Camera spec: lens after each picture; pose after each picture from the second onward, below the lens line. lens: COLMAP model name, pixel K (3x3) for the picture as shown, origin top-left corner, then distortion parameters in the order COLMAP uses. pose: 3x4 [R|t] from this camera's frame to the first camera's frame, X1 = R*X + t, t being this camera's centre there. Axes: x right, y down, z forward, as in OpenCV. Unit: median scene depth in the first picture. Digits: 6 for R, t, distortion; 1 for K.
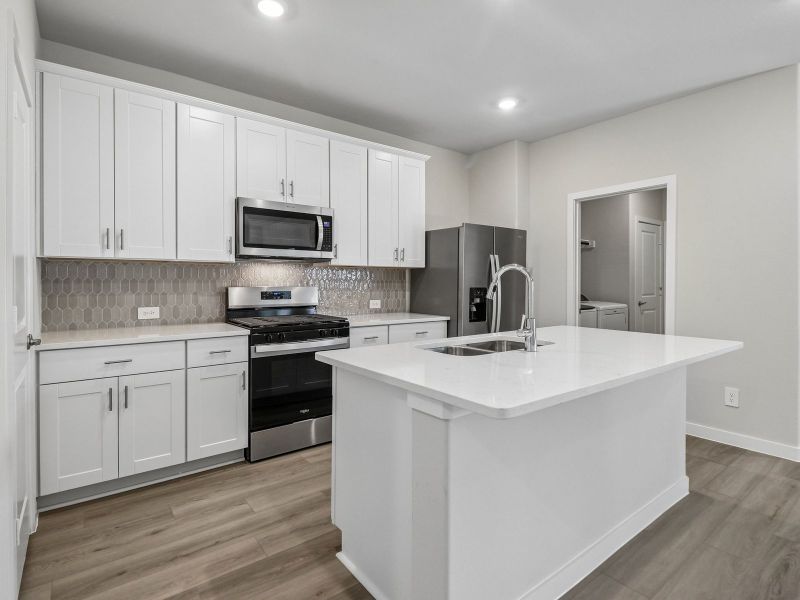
lens RADIAL K [[412.9, 0, 397.9], [0, 412.9, 285.0], [0, 0, 1]] dist [0.018173, -0.017819]
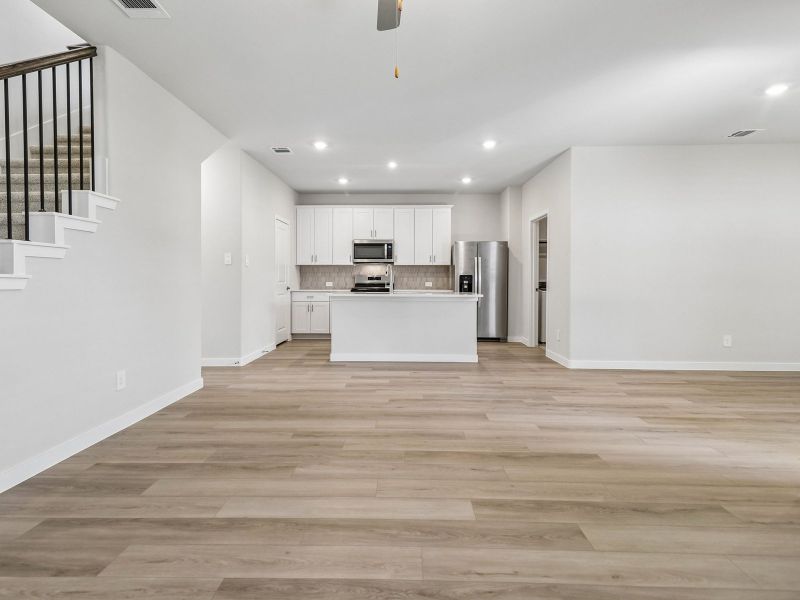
lens RADIAL K [[413.0, 0, 398.4], [0, 413.0, 283.7], [0, 0, 1]] dist [0.039548, -0.017033]
pose [[0.783797, 0.005699, -0.620991, 1.391253], [-0.005061, 0.999983, 0.002788, 0.052338], [0.620996, 0.000957, 0.783813, -0.821687]]
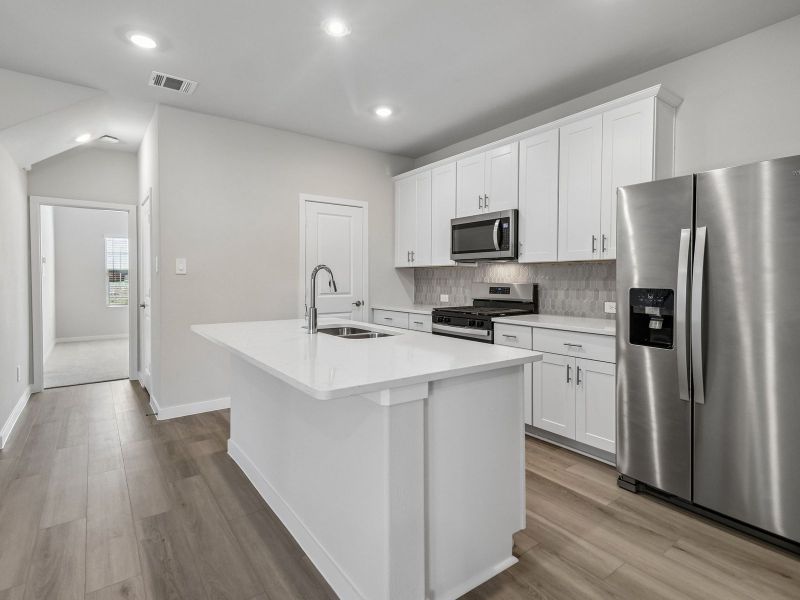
lens RADIAL K [[412.9, 0, 397.9], [0, 412.9, 285.0], [0, 0, 1]] dist [0.018173, -0.017819]
pose [[-0.017581, 0.012750, -0.999764, 0.986090], [-0.010503, 0.999861, 0.012936, -0.003529], [0.999790, 0.010728, -0.017445, 0.806439]]
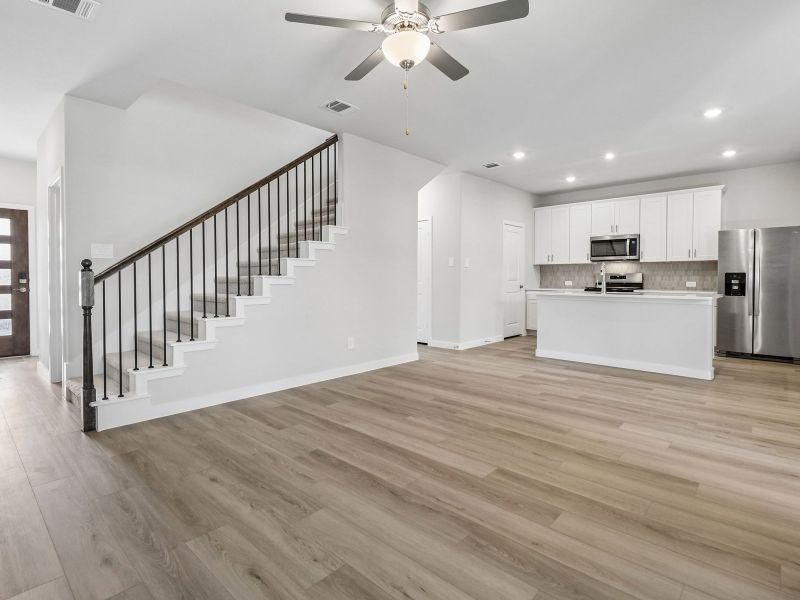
lens RADIAL K [[412.9, 0, 397.9], [0, 412.9, 285.0], [0, 0, 1]] dist [0.018173, -0.017819]
pose [[0.172769, 0.013844, -0.984865, 1.793251], [-0.007722, 0.999890, 0.012700, 0.050744], [0.984932, 0.005410, 0.172857, -0.545567]]
